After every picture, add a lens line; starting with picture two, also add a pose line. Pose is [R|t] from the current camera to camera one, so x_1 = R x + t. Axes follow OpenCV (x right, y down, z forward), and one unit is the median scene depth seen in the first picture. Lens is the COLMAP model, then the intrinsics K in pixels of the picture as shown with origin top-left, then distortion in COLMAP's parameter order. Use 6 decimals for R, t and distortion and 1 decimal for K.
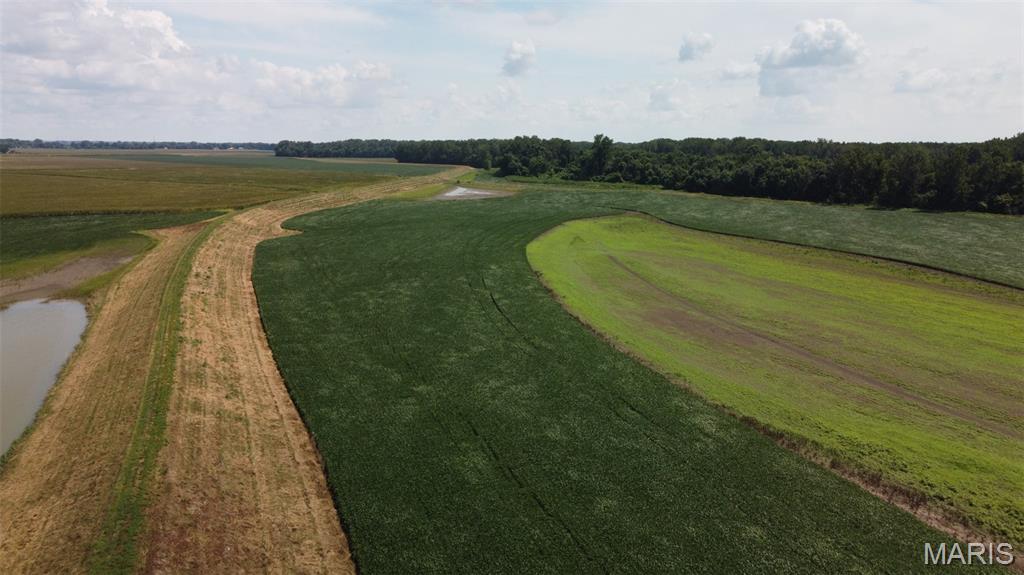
lens RADIAL K [[784.5, 0, 505.7], [0, 784.5, 287.3], [0, 0, 1]] dist [-0.006656, 0.037697]
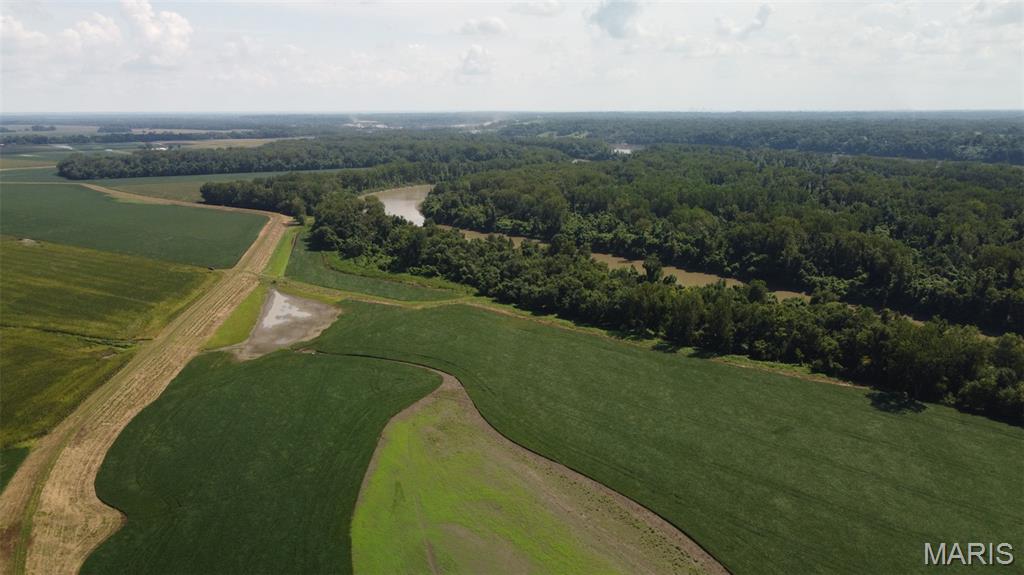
lens RADIAL K [[784.5, 0, 506.3], [0, 784.5, 286.3], [0, 0, 1]] dist [-0.006656, 0.037697]
pose [[0.973509, -0.061910, 0.220108, 0.011067], [0.051215, 0.997228, 0.053978, -0.276803], [-0.222839, -0.041275, 0.973981, -0.051577]]
